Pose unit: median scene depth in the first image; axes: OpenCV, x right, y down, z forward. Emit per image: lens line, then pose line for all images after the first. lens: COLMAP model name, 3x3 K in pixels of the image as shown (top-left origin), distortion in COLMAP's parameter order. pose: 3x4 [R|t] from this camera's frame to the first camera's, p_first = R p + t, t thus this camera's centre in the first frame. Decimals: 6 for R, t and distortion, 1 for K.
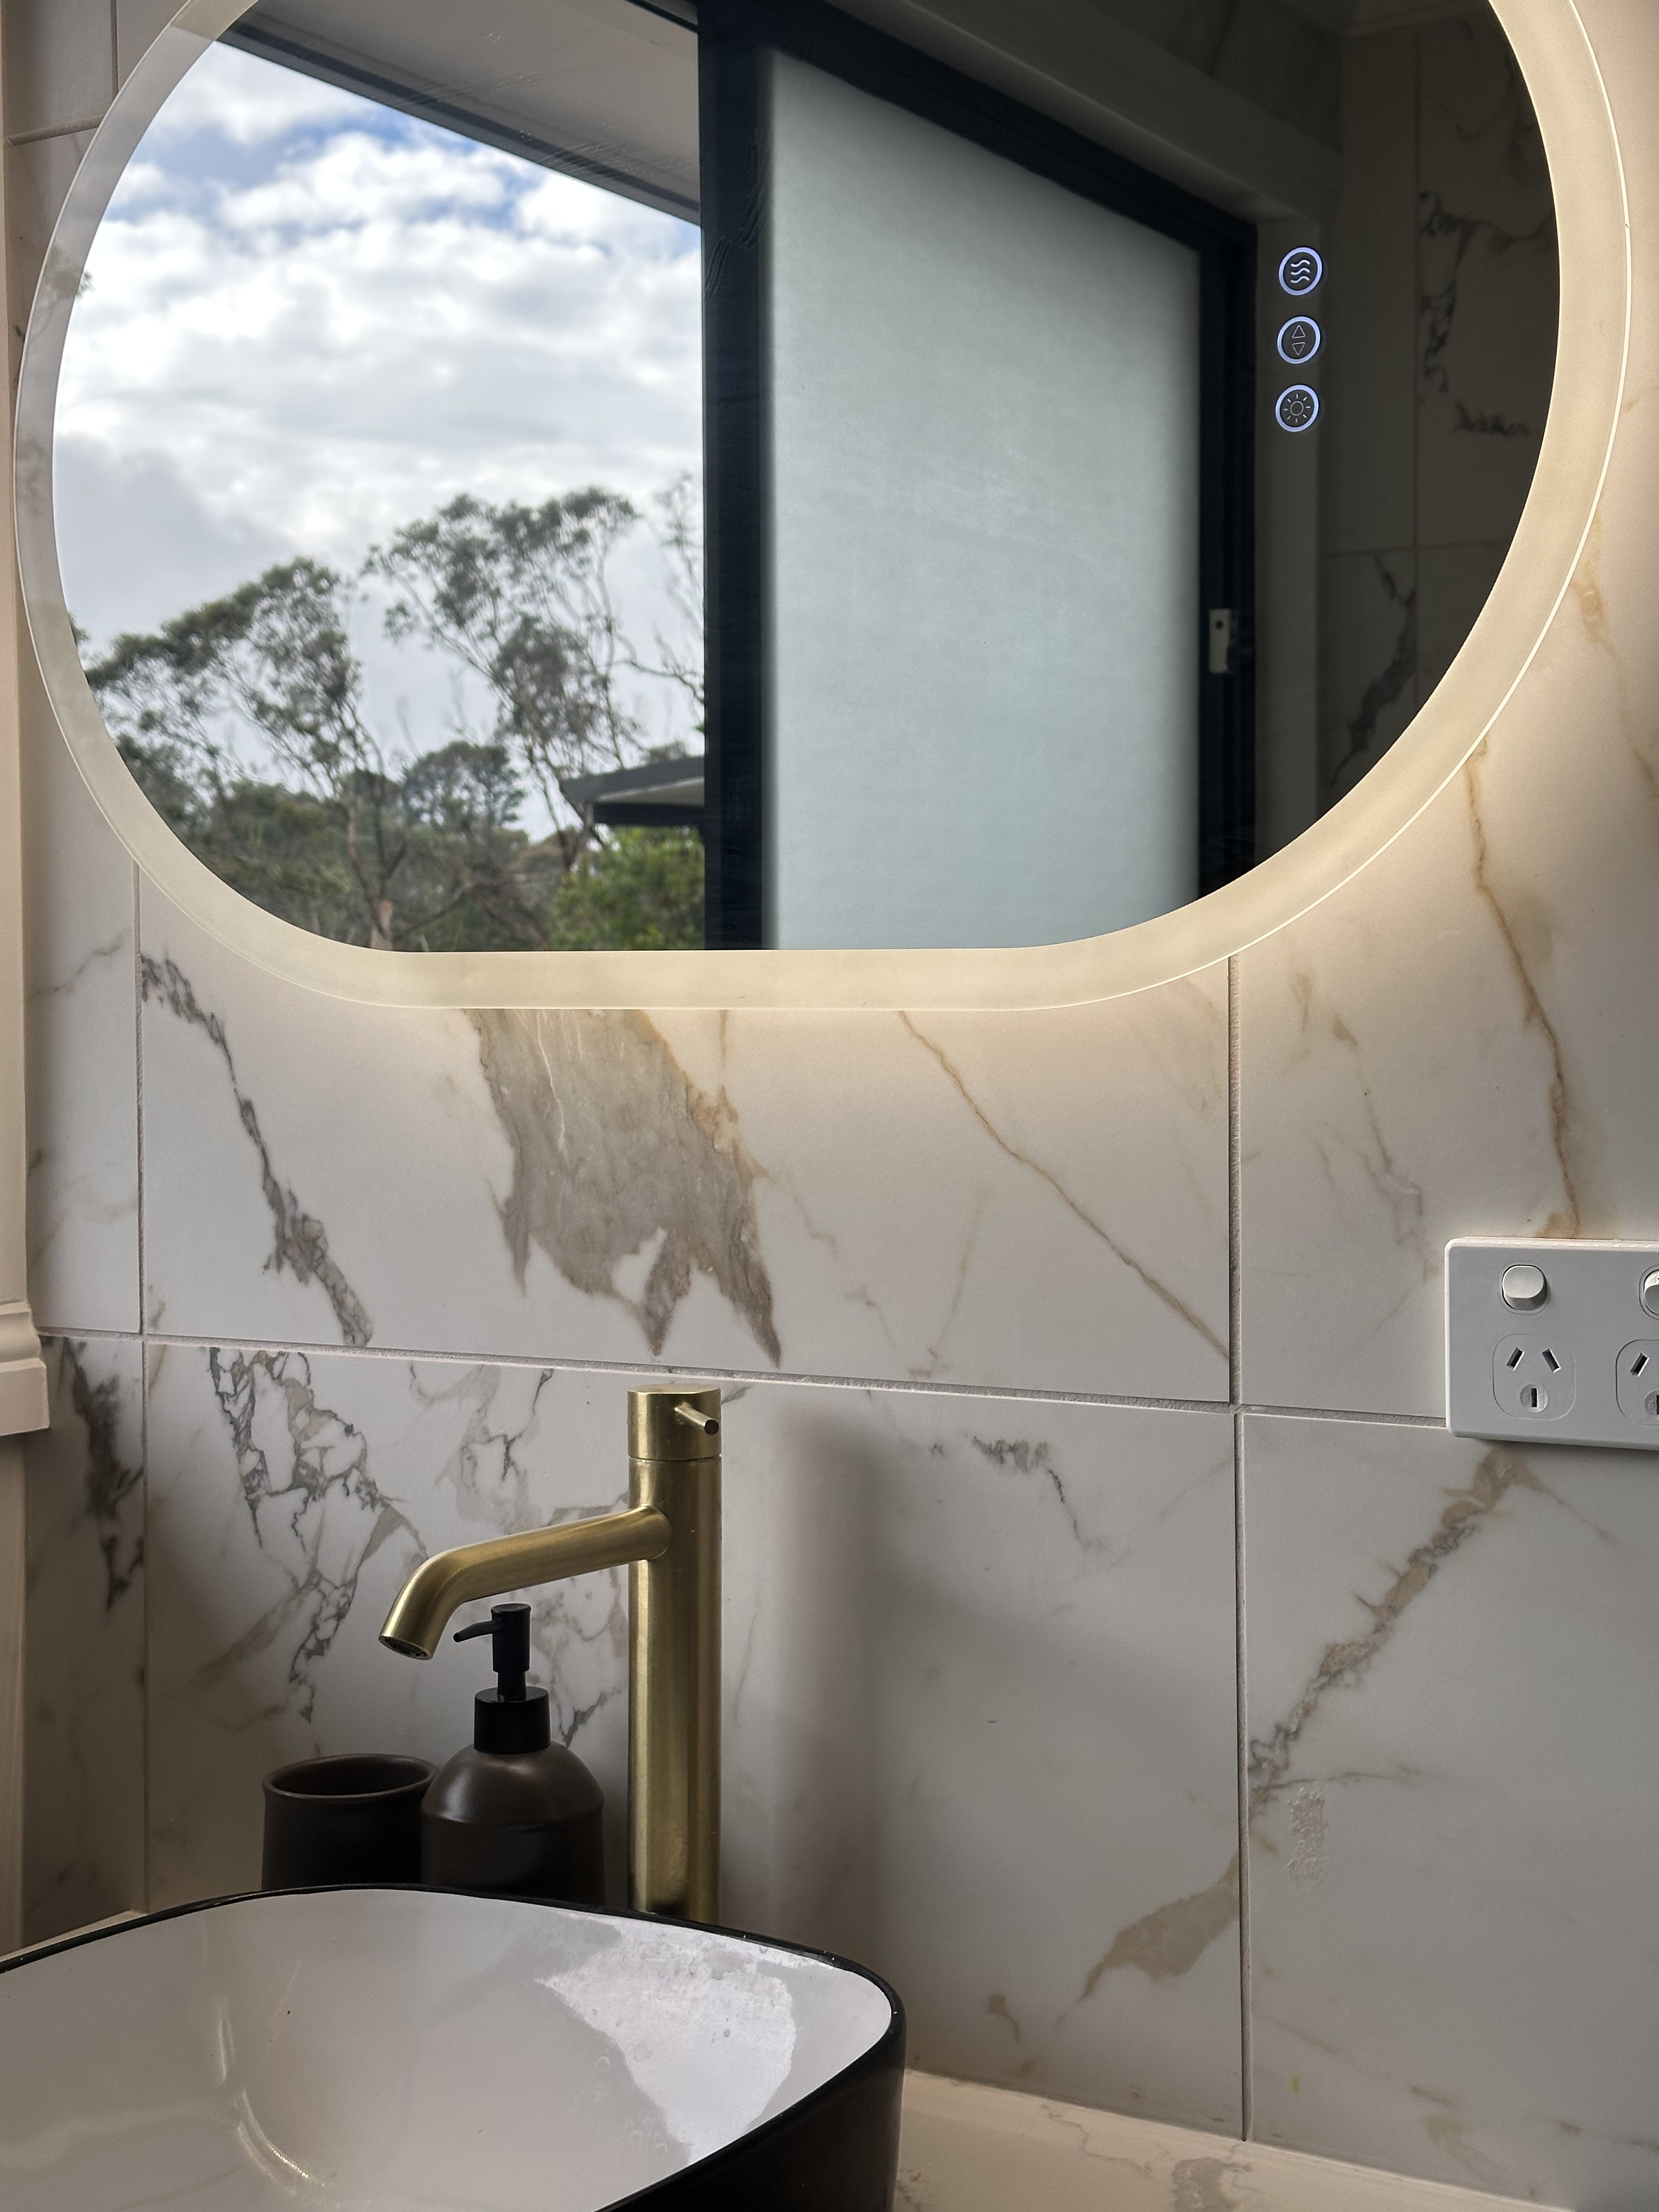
lens RADIAL K [[3047.0, 0, 892.8], [0, 3047.0, 1112.8], [0, 0, 1]] dist [0.117301, -0.001361]
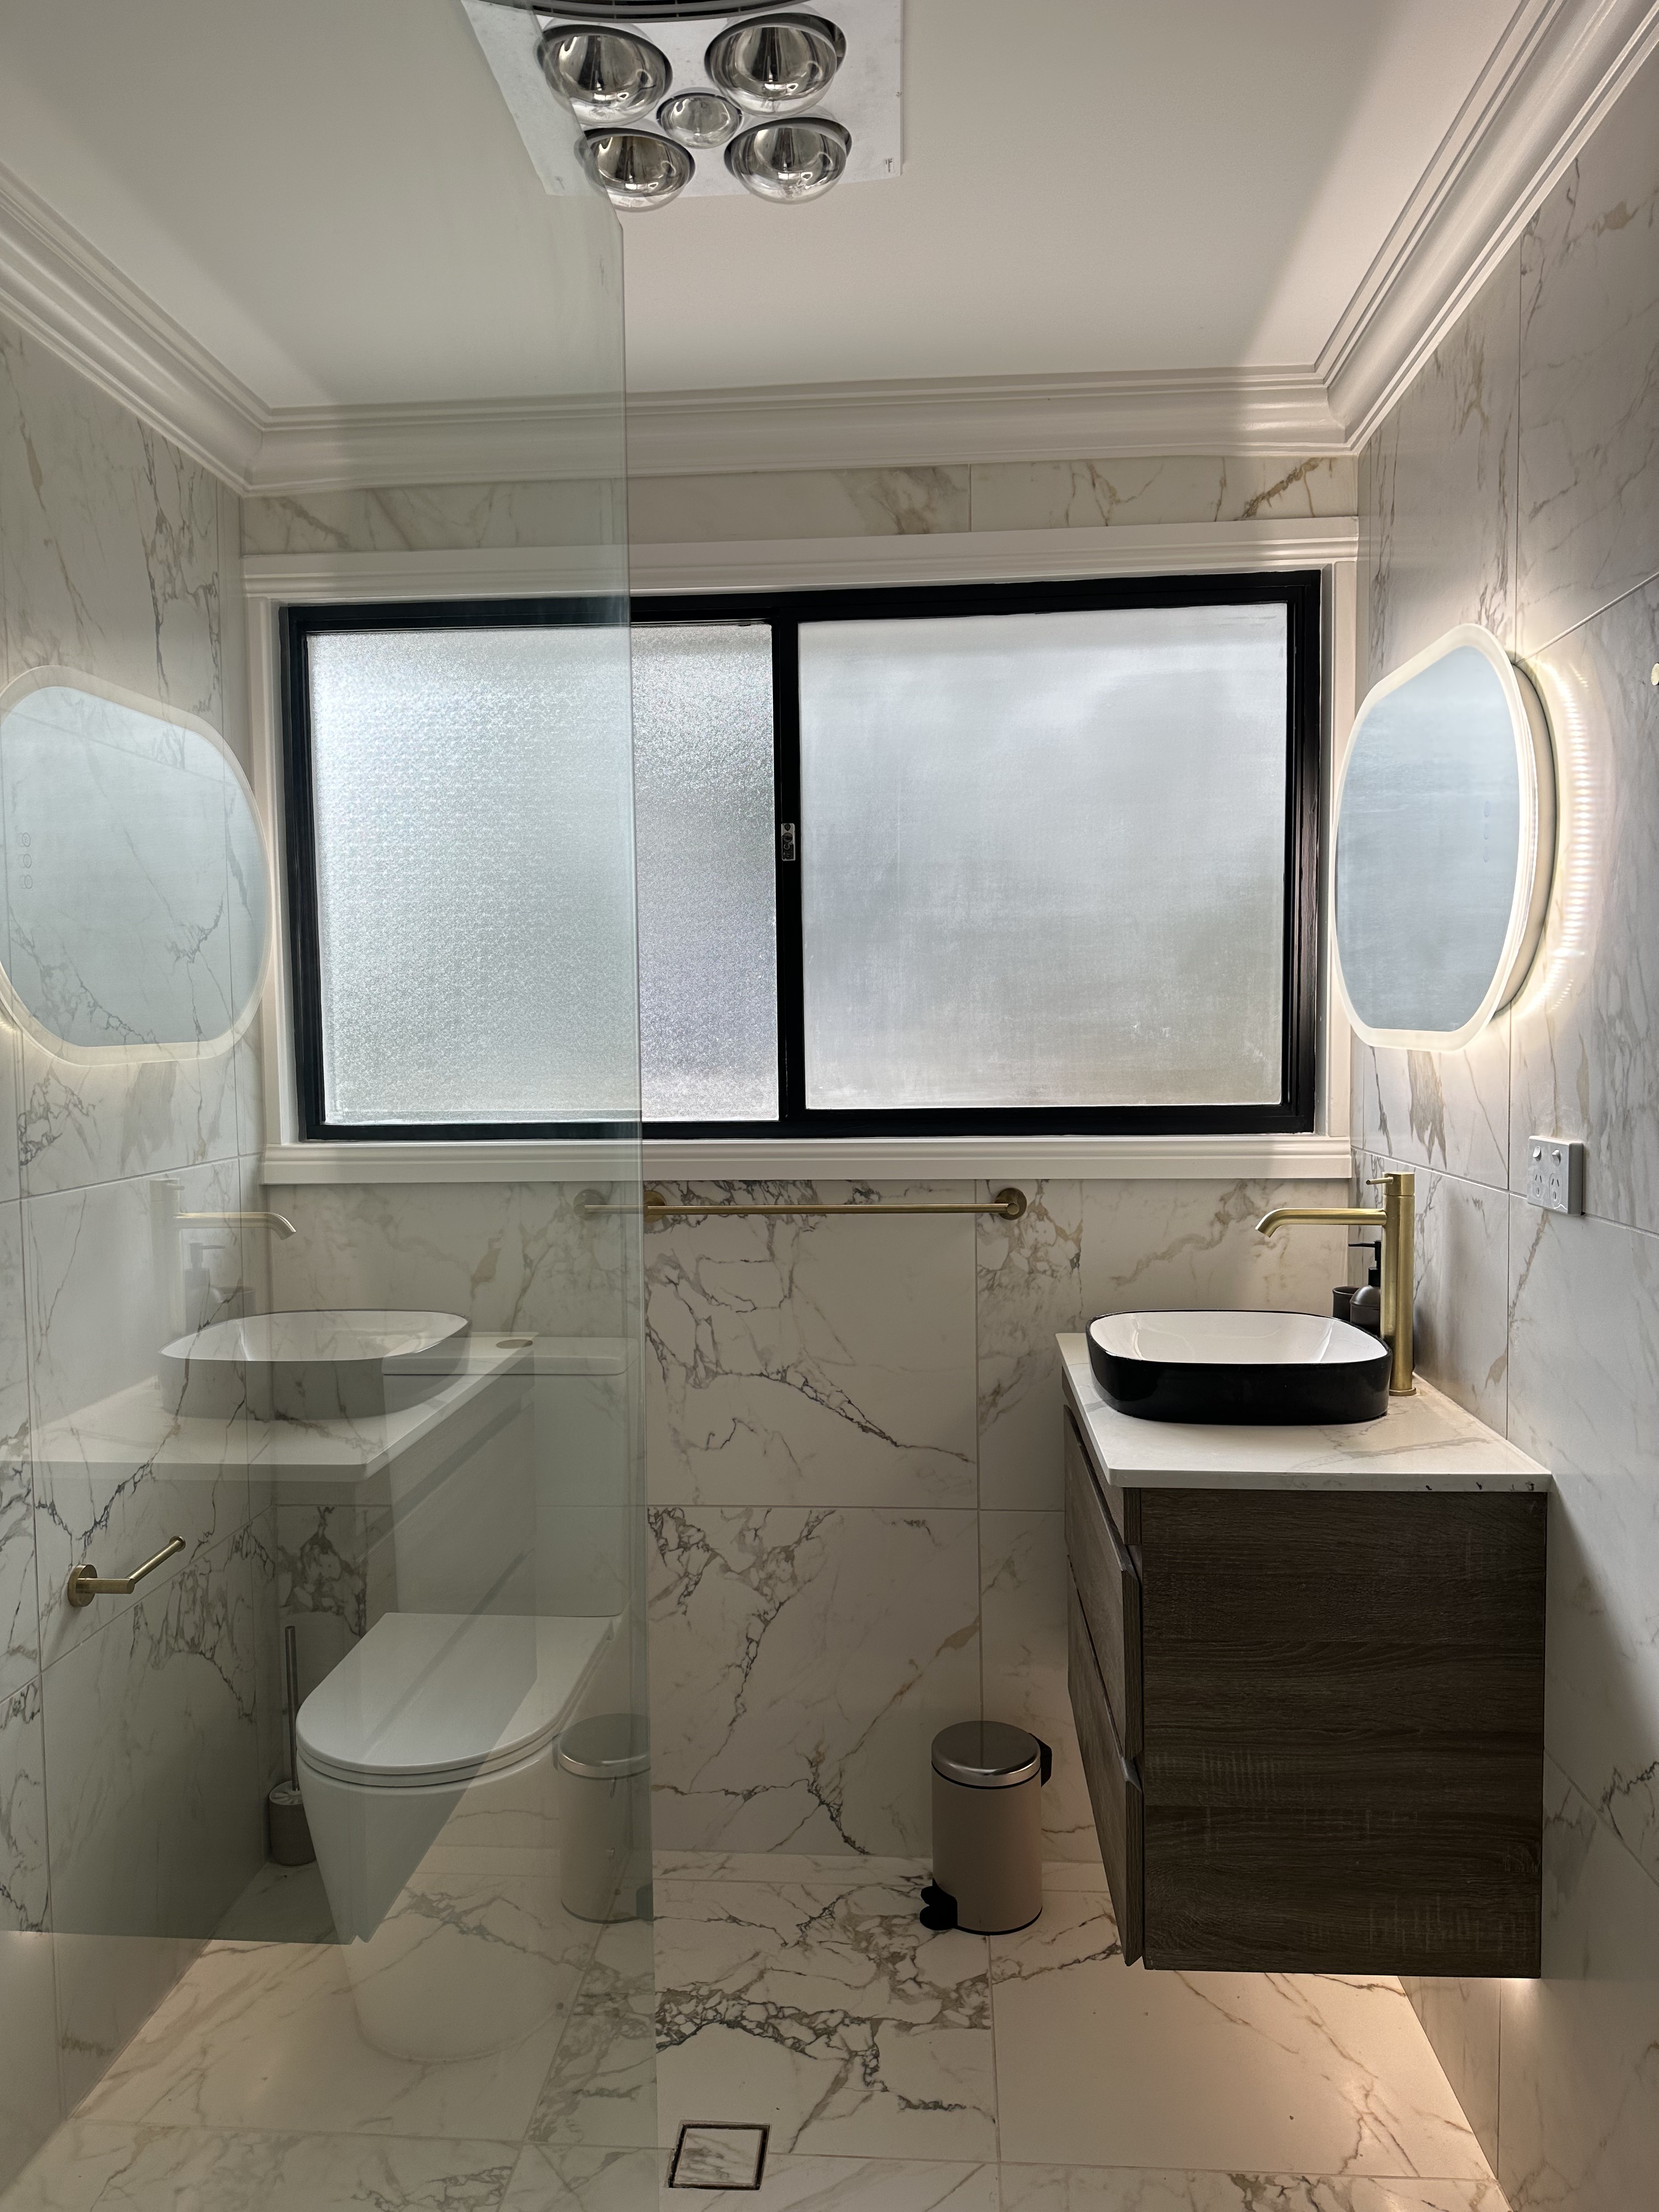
lens RADIAL K [[1523.7, 0, 829.5], [0, 1523.7, 1106.0], [0, 0, 1]] dist [-0.001285, -0.075840]
pose [[0.465686, 0.045519, -0.883778, 0.973392], [-0.017890, 0.998956, 0.042024, -0.030099], [0.884769, -0.003759, 0.466015, -0.217604]]
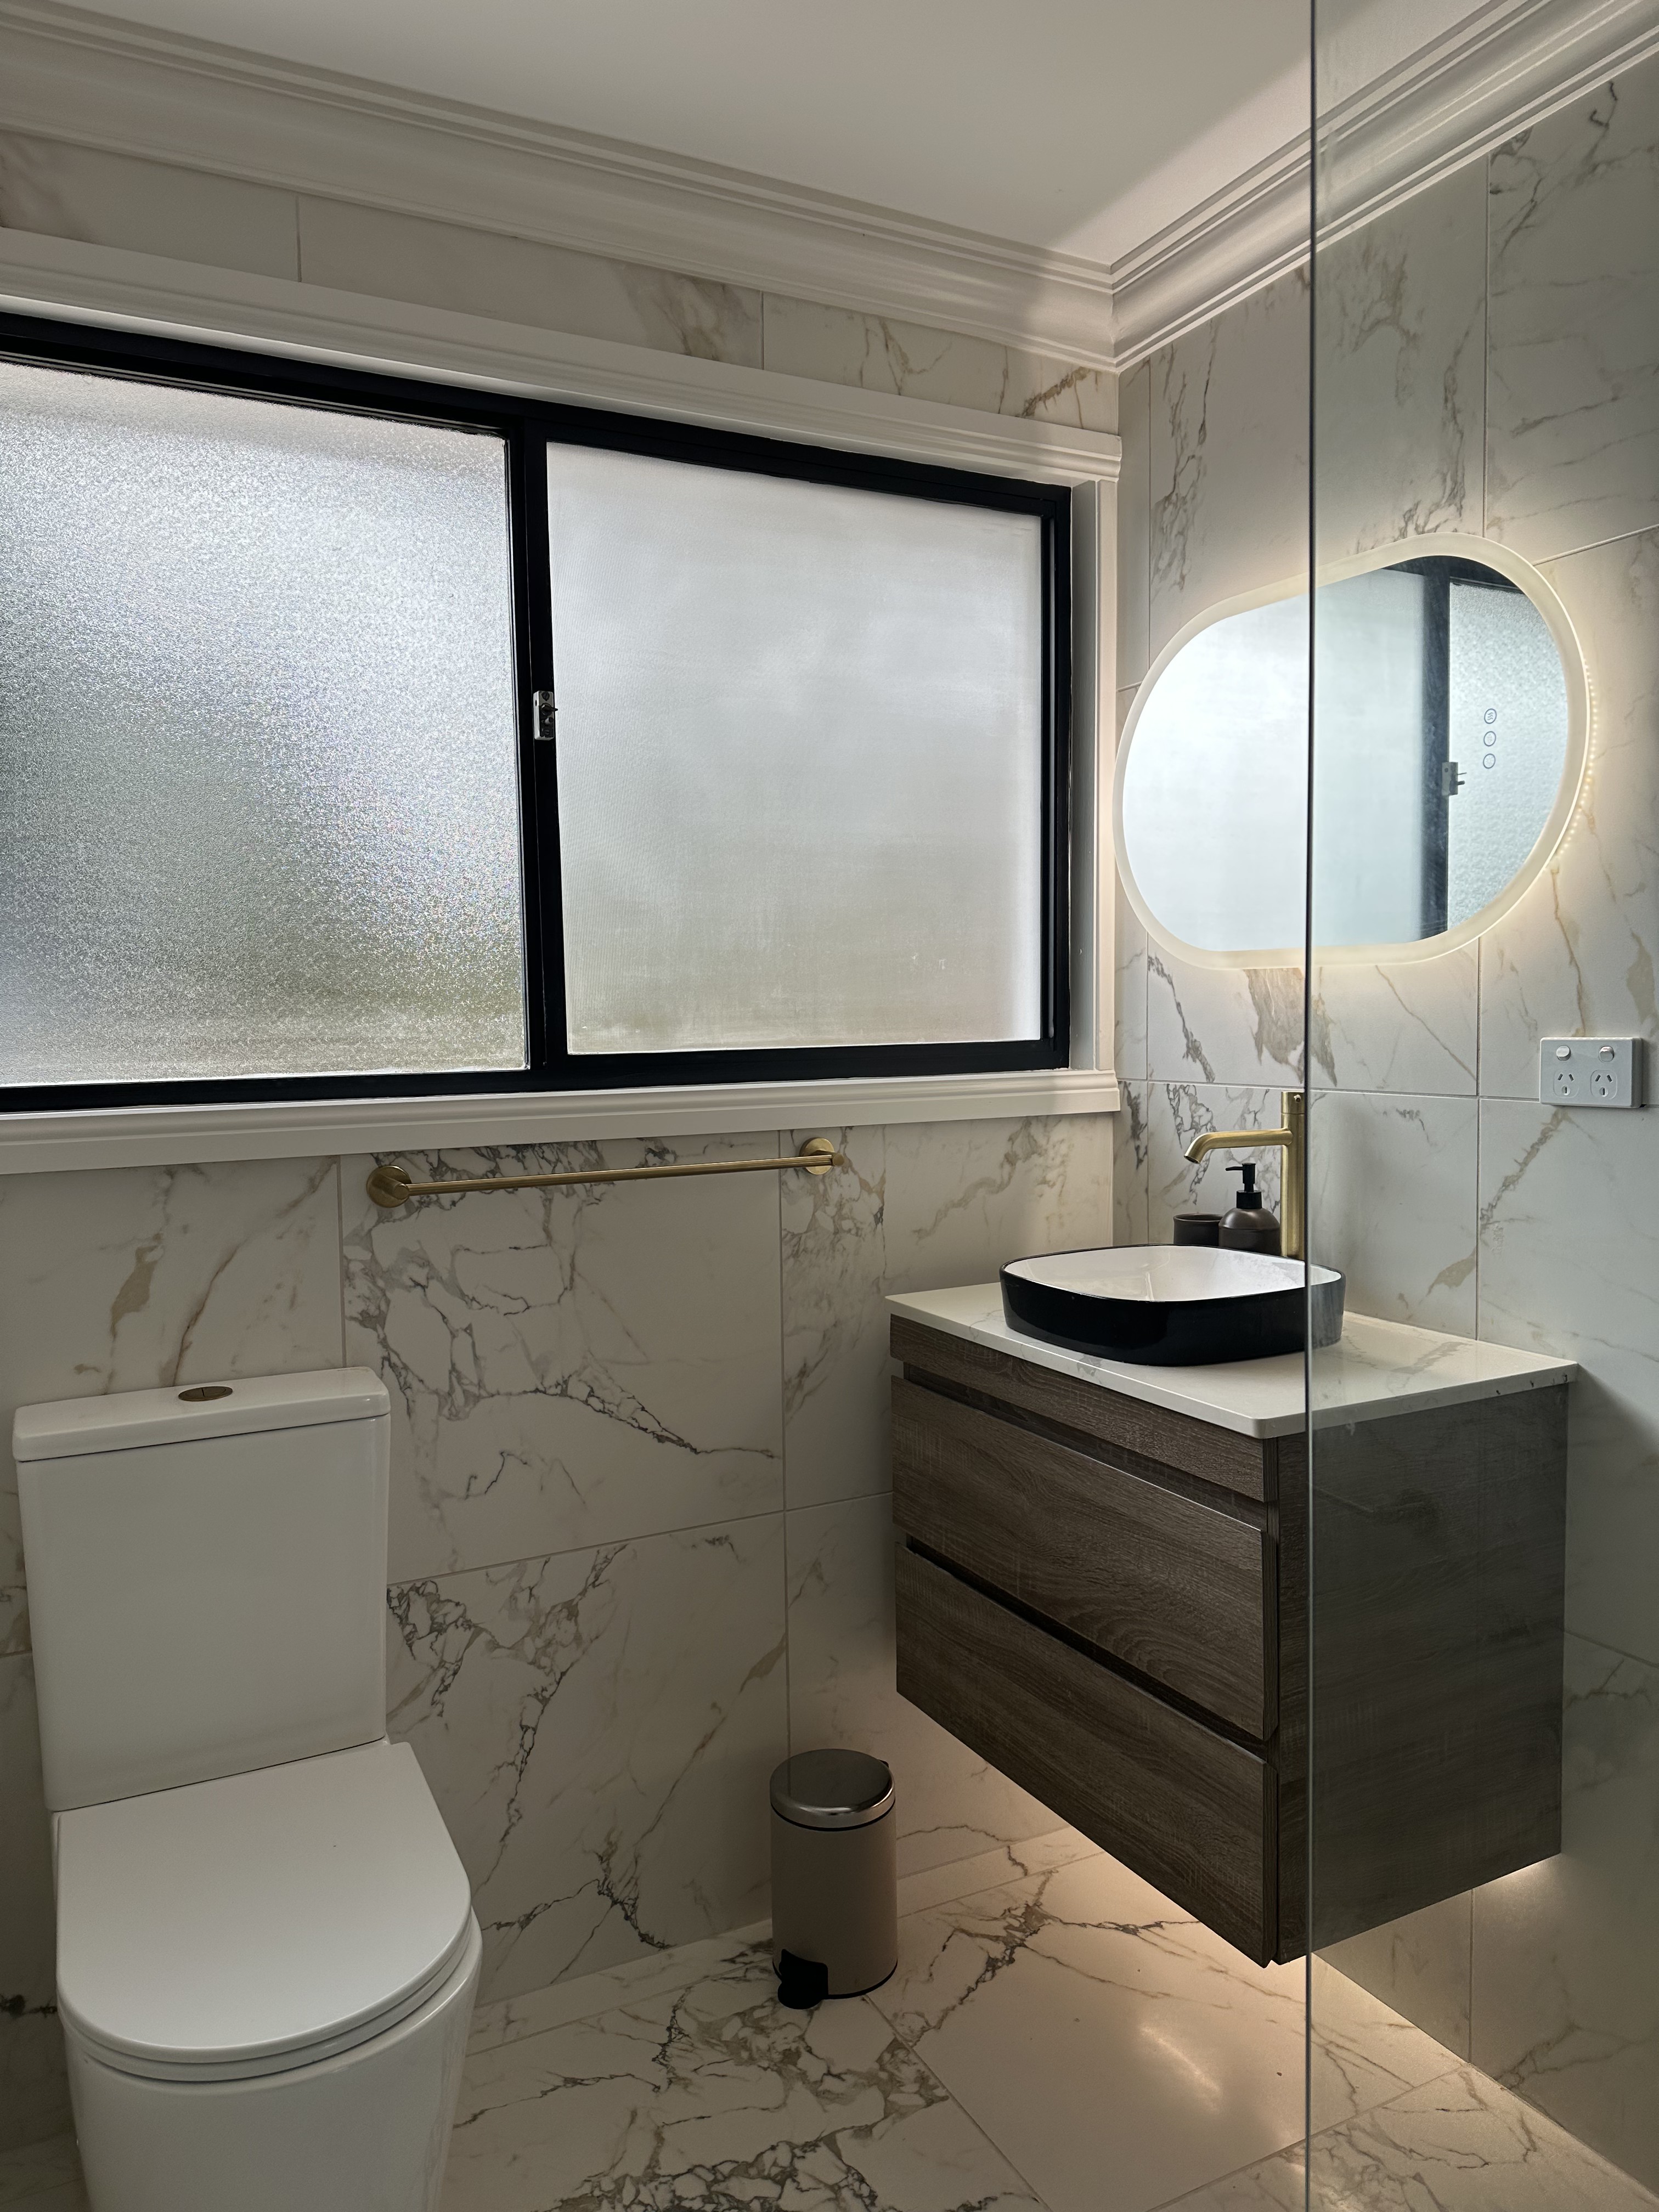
lens RADIAL K [[1498.7, 0, 829.5], [0, 1498.7, 1106.0], [0, 0, 1]] dist [-0.003317, -0.064879]
pose [[0.860790, 0.023842, -0.508401, 0.277209], [-0.003156, 0.999133, 0.041513, 0.042265], [0.508950, -0.034130, 0.860119, -0.511308]]
